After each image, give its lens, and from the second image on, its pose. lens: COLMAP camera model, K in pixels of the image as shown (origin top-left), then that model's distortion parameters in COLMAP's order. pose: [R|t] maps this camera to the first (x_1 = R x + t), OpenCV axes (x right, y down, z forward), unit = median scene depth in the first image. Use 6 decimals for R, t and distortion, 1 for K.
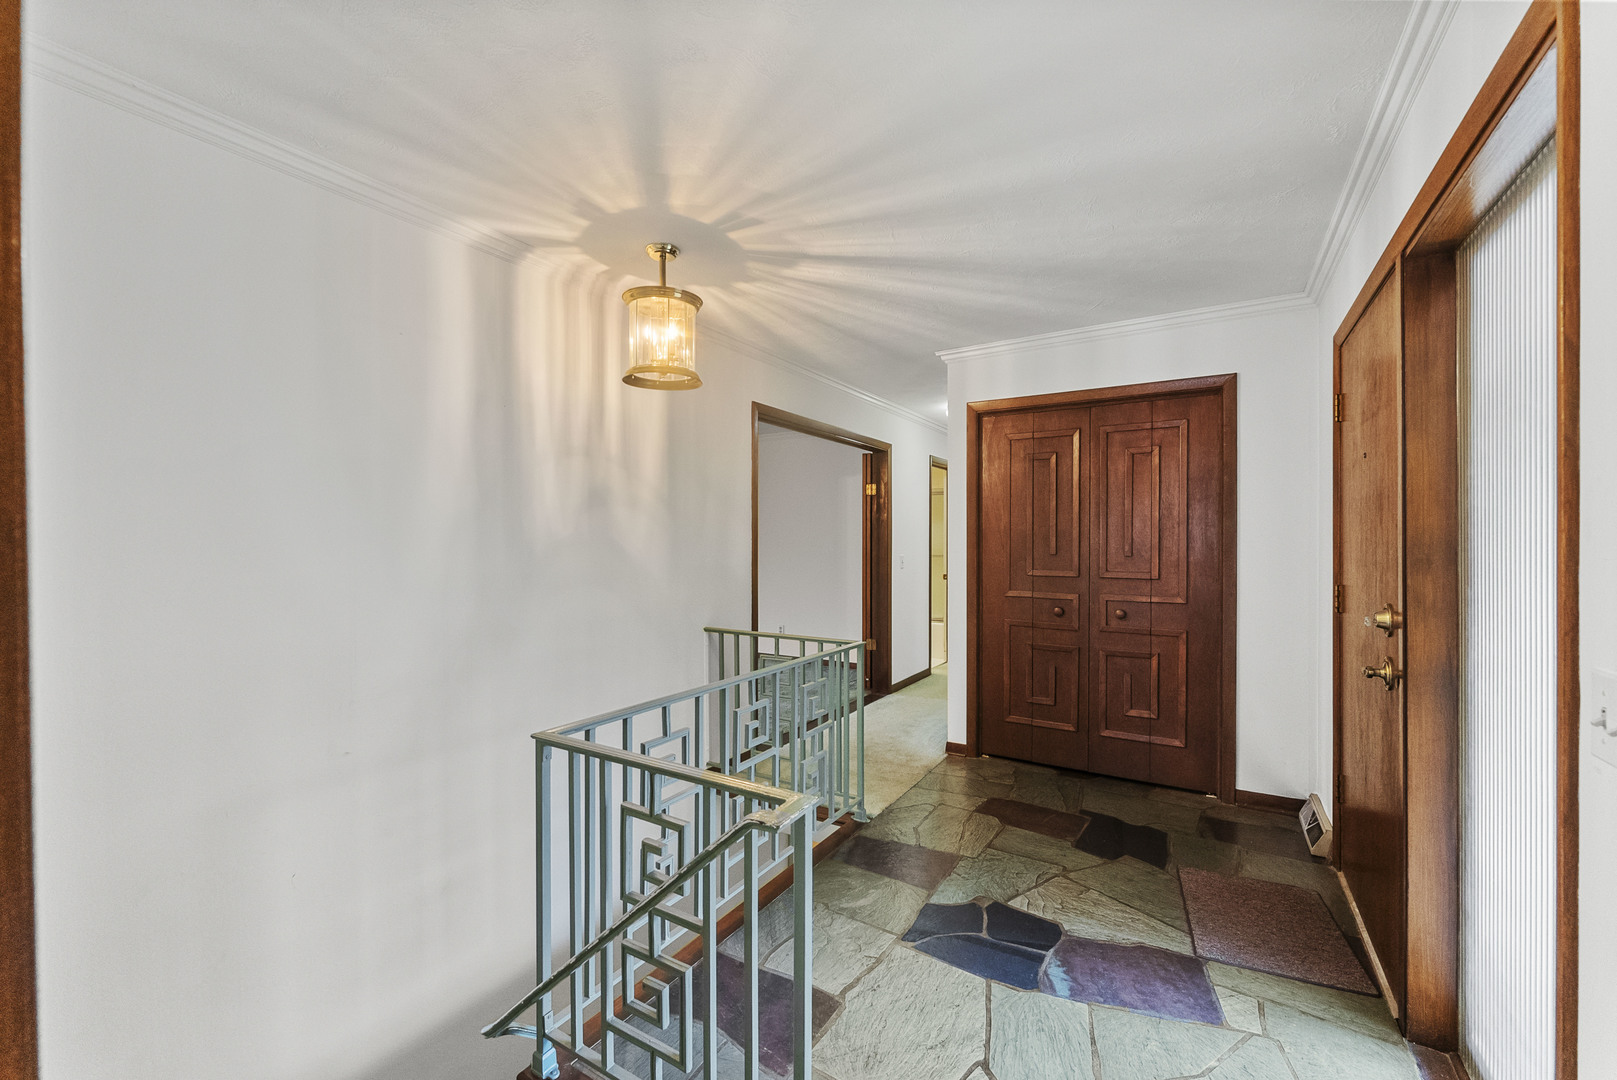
lens RADIAL K [[662.5, 0, 808.2], [0, 662.5, 539.3], [0, 0, 1]] dist [-0.004886, -0.000248]
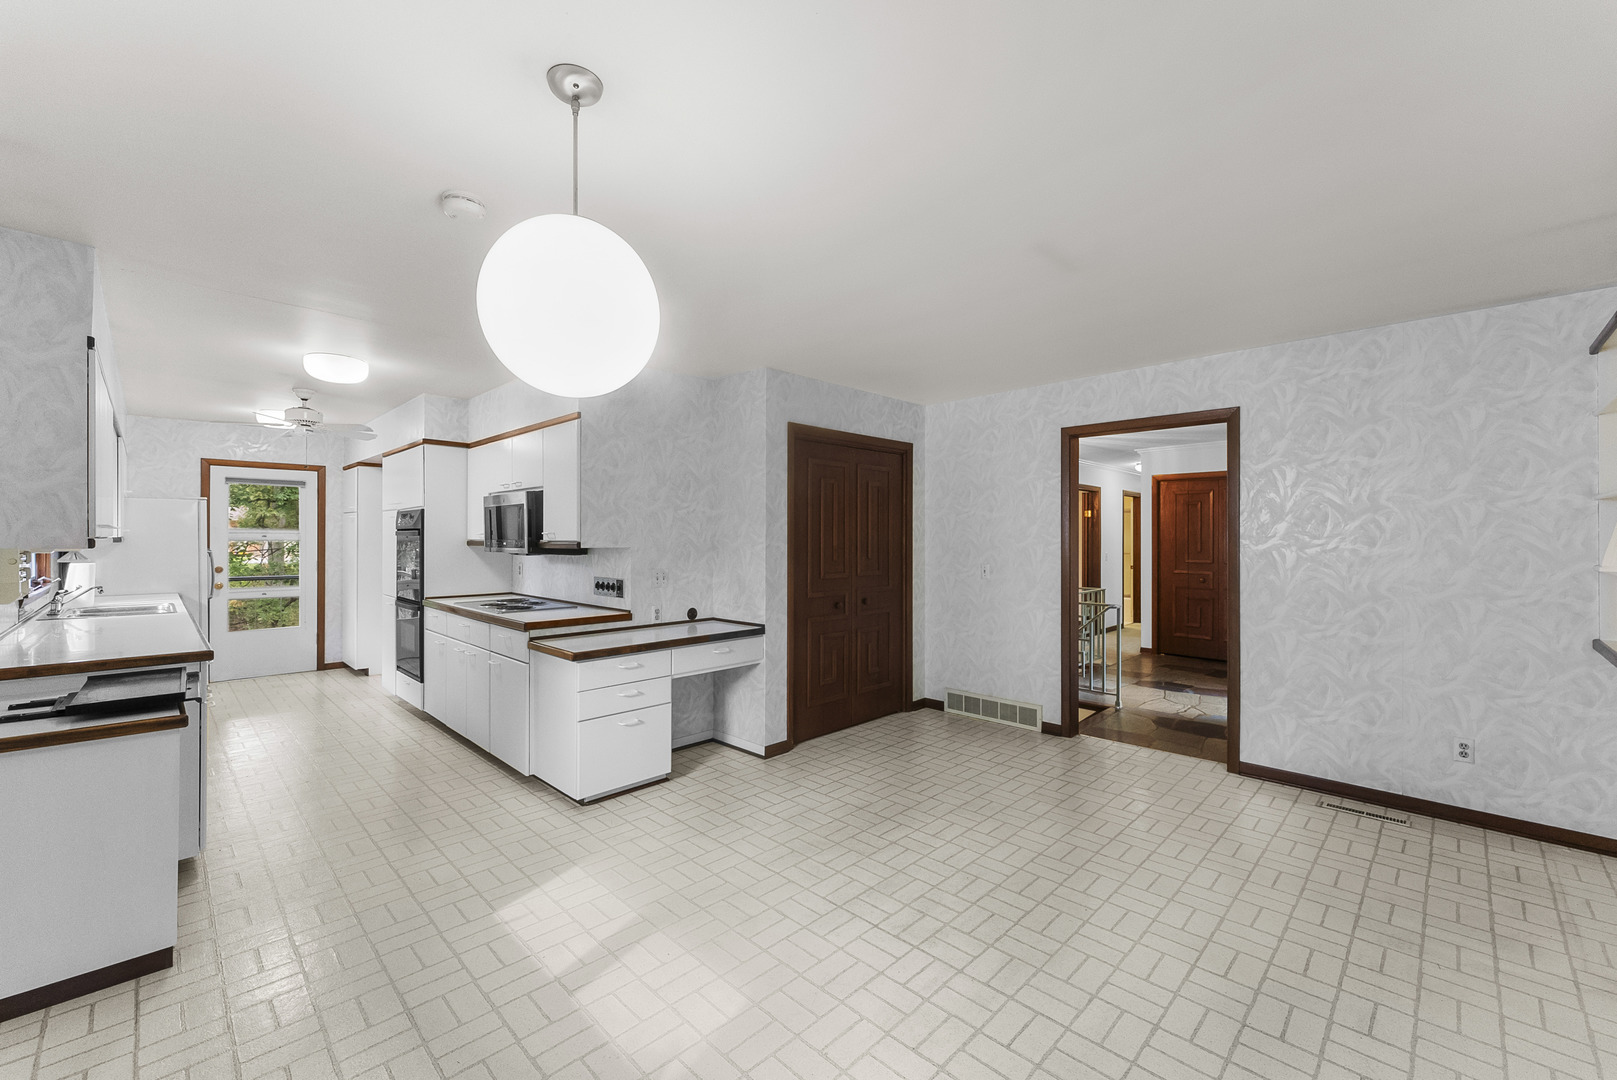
lens RADIAL K [[662.5, 0, 809.0], [0, 662.5, 537.5], [0, 0, 1]] dist [-0.004886, -0.000248]
pose [[0.973470, 0.000415, -0.228815, -0.304179], [-0.001692, 0.999984, -0.005382, -0.006365], [0.228809, 0.005626, 0.973455, -1.153968]]
